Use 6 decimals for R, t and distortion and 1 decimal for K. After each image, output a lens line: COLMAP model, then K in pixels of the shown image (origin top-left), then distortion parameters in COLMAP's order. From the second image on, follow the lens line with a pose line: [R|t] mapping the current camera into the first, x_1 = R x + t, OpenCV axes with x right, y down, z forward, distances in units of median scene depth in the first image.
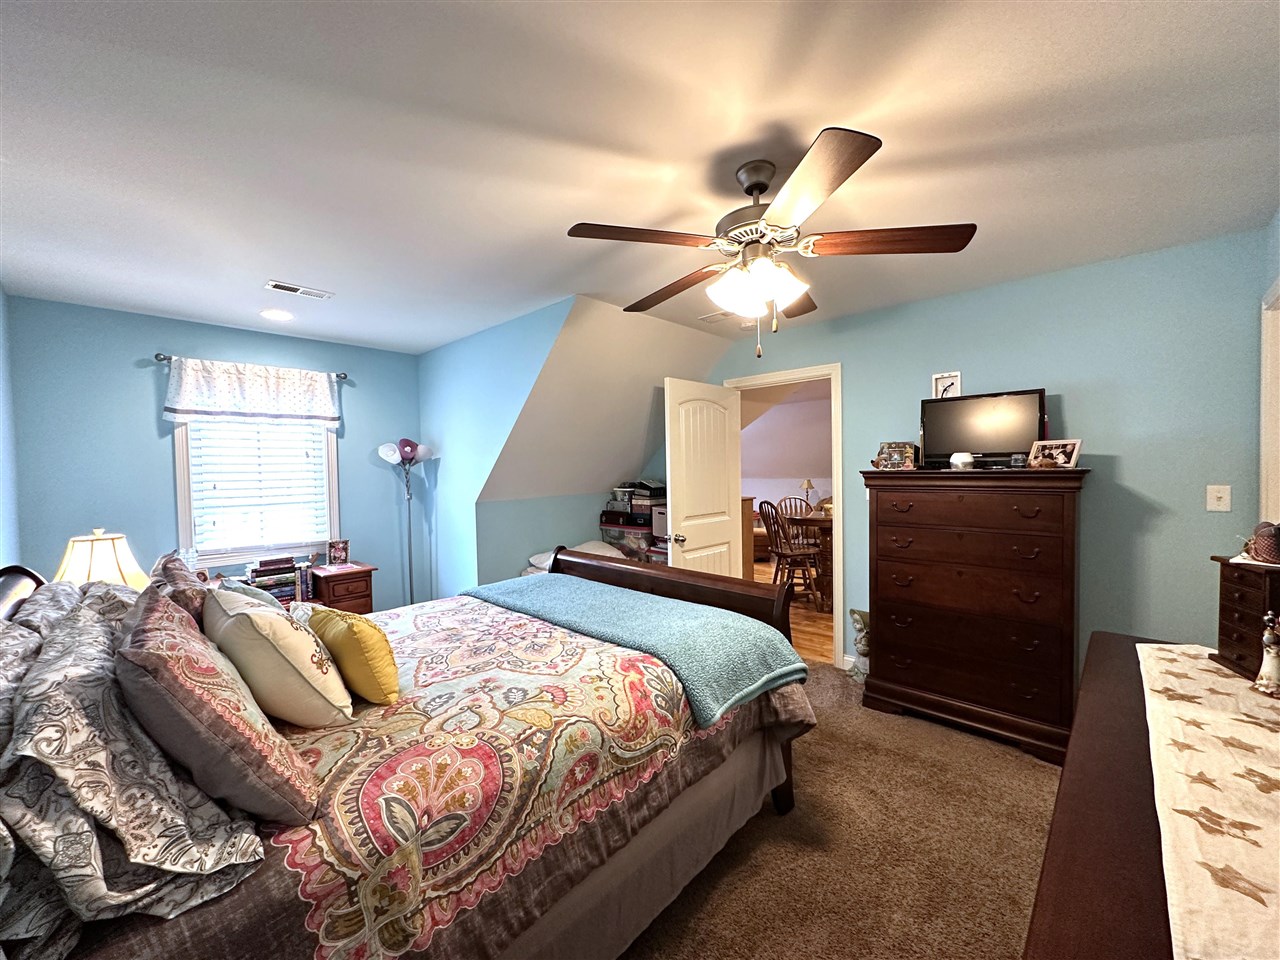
lens RADIAL K [[508.9, 0, 641.5], [0, 508.9, 479.4], [0, 0, 1]] dist [-0.001933, 0.000051]
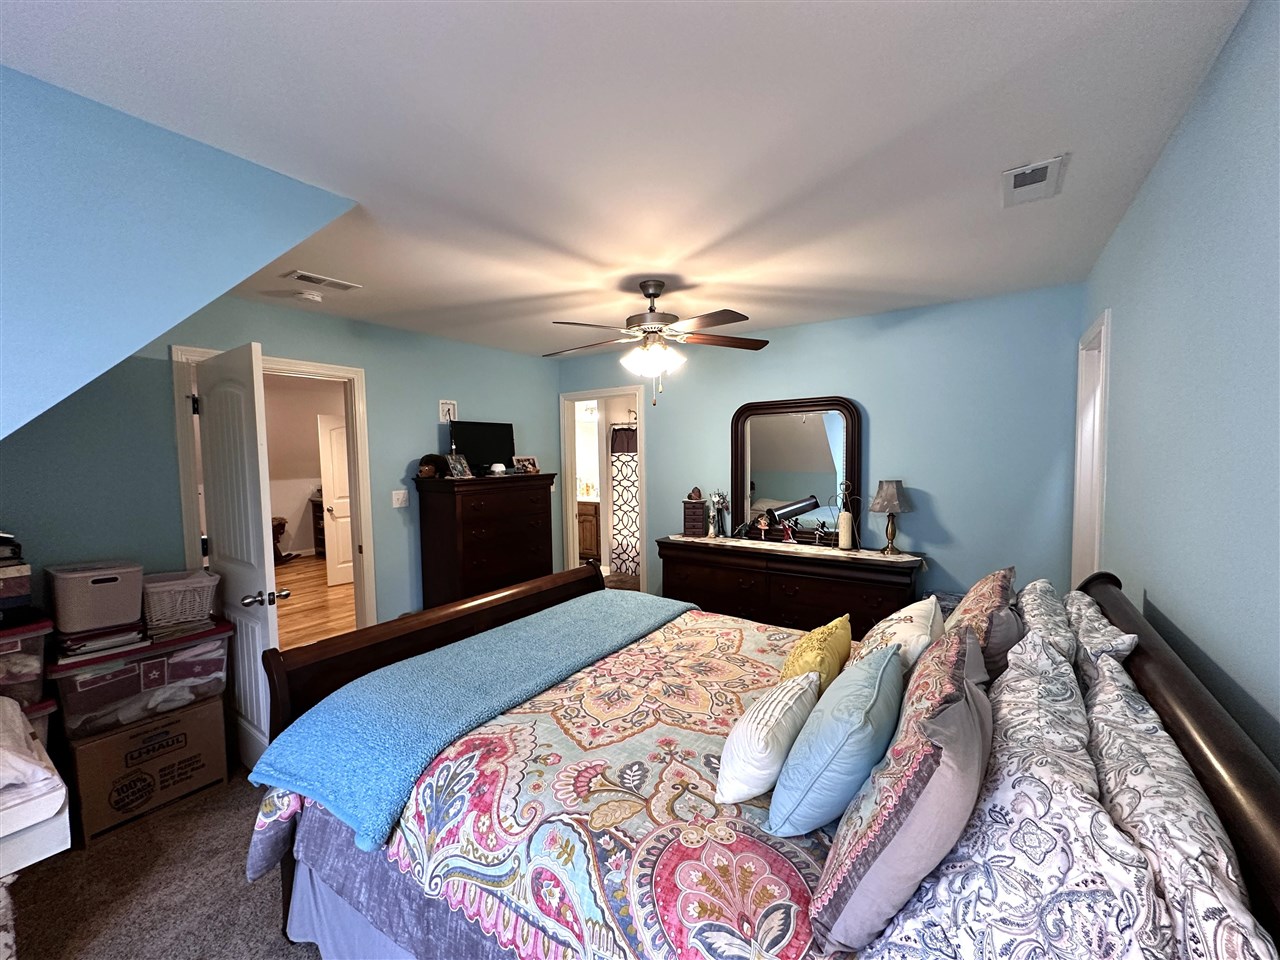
lens RADIAL K [[508.9, 0, 641.5], [0, 508.9, 479.4], [0, 0, 1]] dist [-0.001933, 0.000051]
pose [[-0.165634, -0.034742, 0.985575, -1.197239], [0.039932, 0.998323, 0.041903, -0.074698], [-0.985378, 0.046297, -0.163969, 1.201523]]
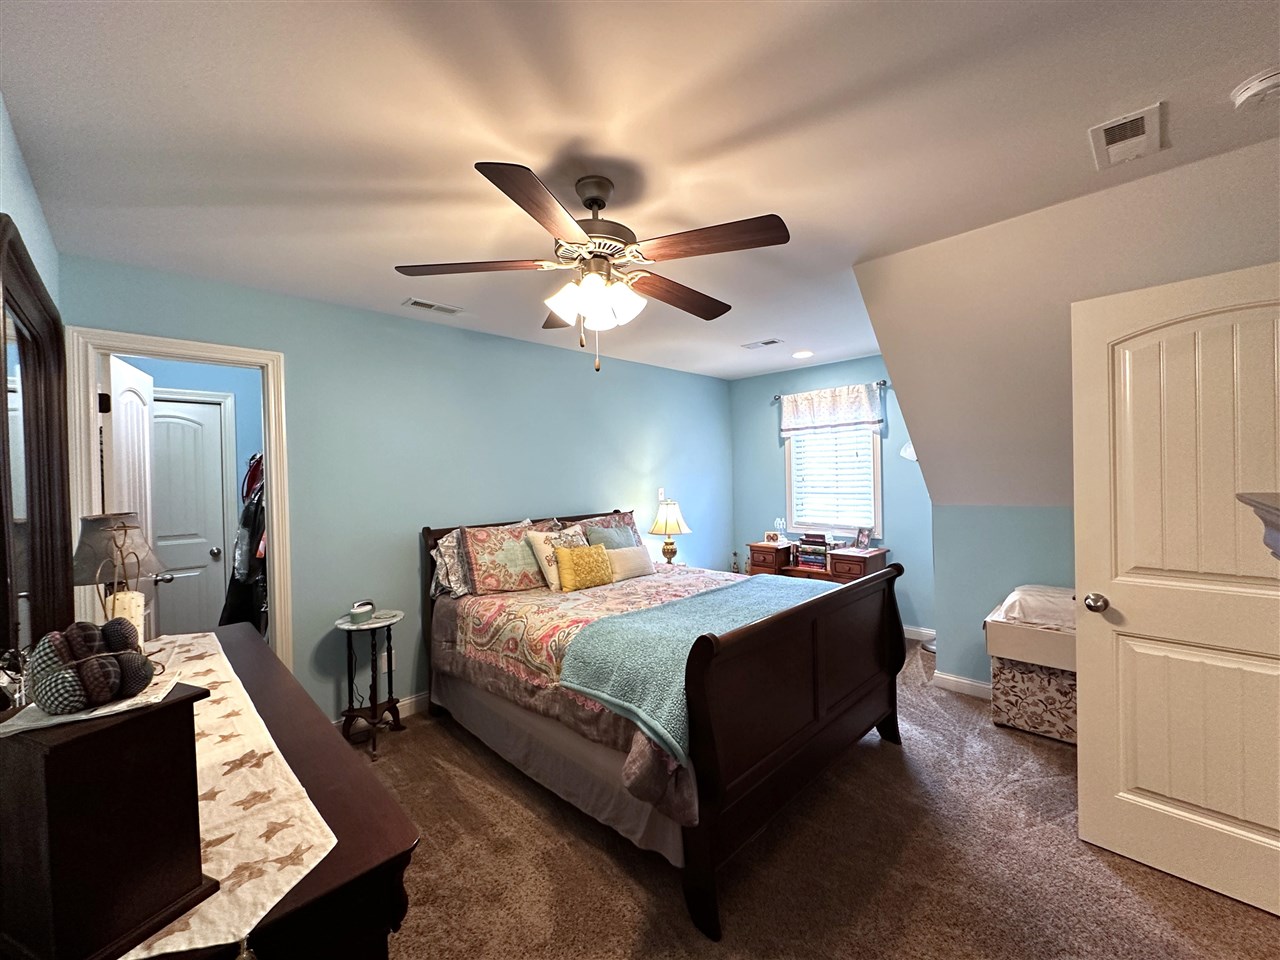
lens RADIAL K [[509.0, 0, 640.0], [0, 509.0, 480.0], [0, 0, 1]] dist [-0.001517, -0.000267]
pose [[-0.026537, 0.031514, -0.999151, 1.142076], [0.001119, 0.999503, 0.031495, -0.052296], [0.999647, -0.000282, -0.026559, 1.023657]]
